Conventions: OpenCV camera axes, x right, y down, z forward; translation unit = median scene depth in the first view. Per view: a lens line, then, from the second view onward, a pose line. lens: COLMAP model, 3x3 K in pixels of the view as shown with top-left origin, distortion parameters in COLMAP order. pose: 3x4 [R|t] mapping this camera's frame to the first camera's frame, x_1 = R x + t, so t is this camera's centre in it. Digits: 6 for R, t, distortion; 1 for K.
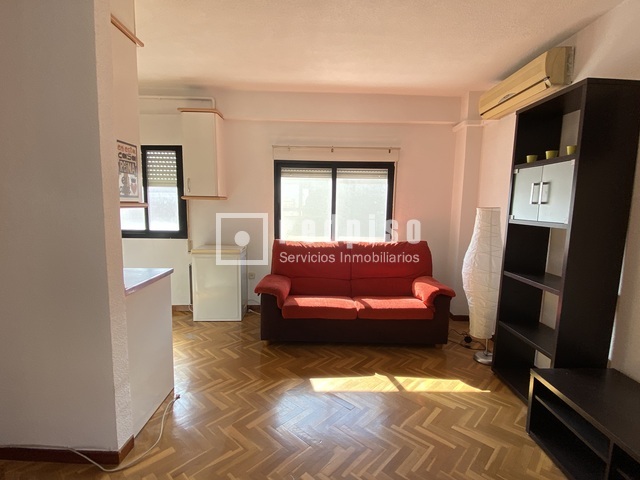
lens RADIAL K [[320.6, 0, 320.0], [0, 320.6, 240.0], [0, 0, 1]] dist [0.073535, -0.059600]
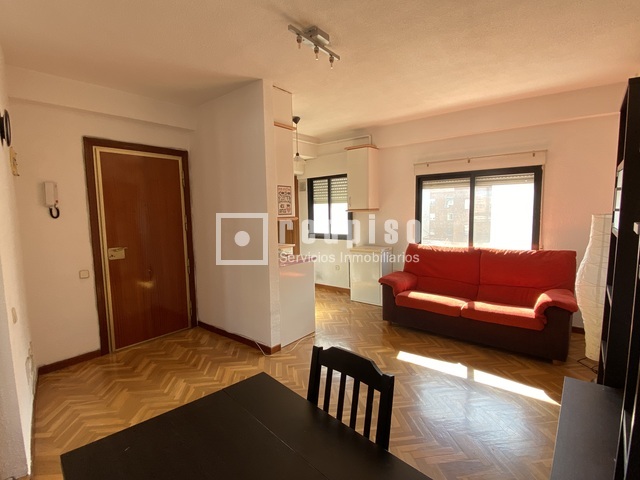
lens RADIAL K [[320.6, 0, 320.0], [0, 320.6, 240.0], [0, 0, 1]] dist [0.073535, -0.059600]
pose [[0.775419, 0.030333, -0.630718, 0.361773], [-0.041090, 0.999152, -0.002464, 0.004343], [0.630109, 0.027827, 0.776008, -0.141938]]
